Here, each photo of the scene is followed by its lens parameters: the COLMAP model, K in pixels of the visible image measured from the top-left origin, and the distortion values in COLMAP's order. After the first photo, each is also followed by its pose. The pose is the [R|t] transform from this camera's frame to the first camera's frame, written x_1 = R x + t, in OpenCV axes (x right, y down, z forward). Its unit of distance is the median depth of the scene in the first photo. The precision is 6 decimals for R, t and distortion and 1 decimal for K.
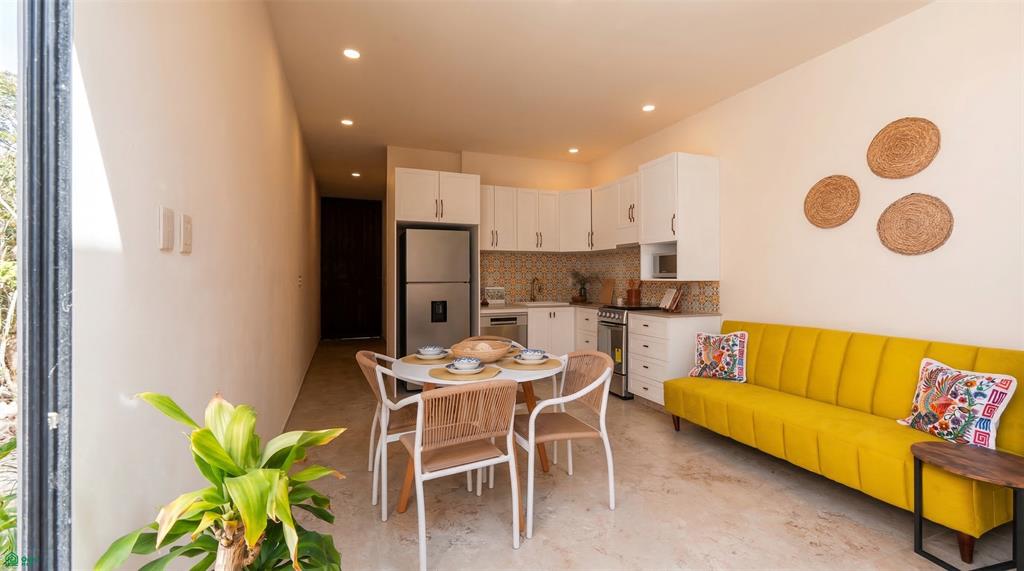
lens RADIAL K [[426.4, 0, 512.7], [0, 426.4, 277.7], [0, 0, 1]] dist [-0.001535, 0.000223]
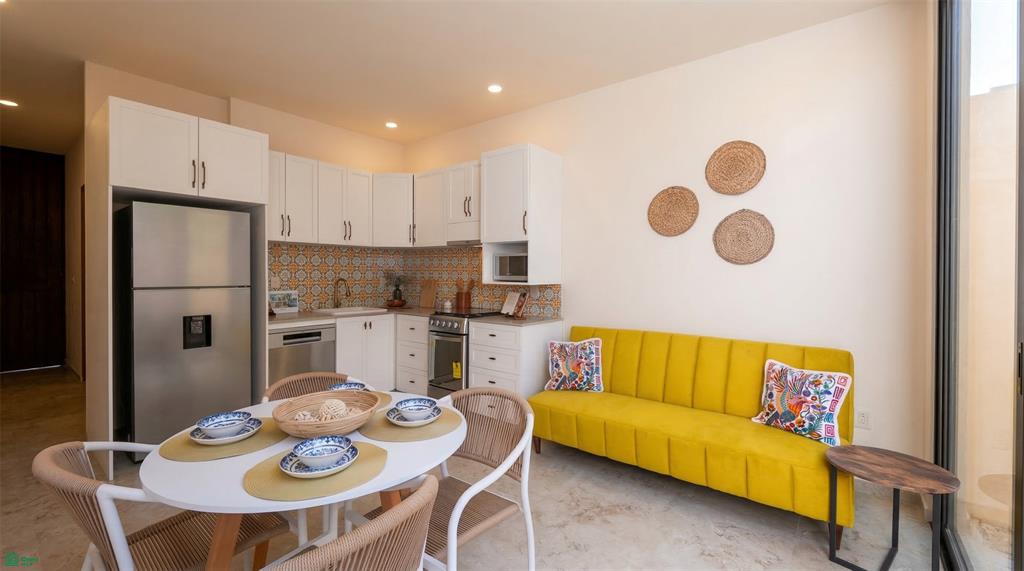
lens RADIAL K [[426.4, 0, 512.7], [0, 426.4, 277.7], [0, 0, 1]] dist [-0.001535, 0.000223]
pose [[0.865131, 0.001110, 0.501545, -0.094290], [-0.008058, 0.999899, 0.011686, -0.017609], [-0.501481, -0.014151, 0.865053, 0.217900]]
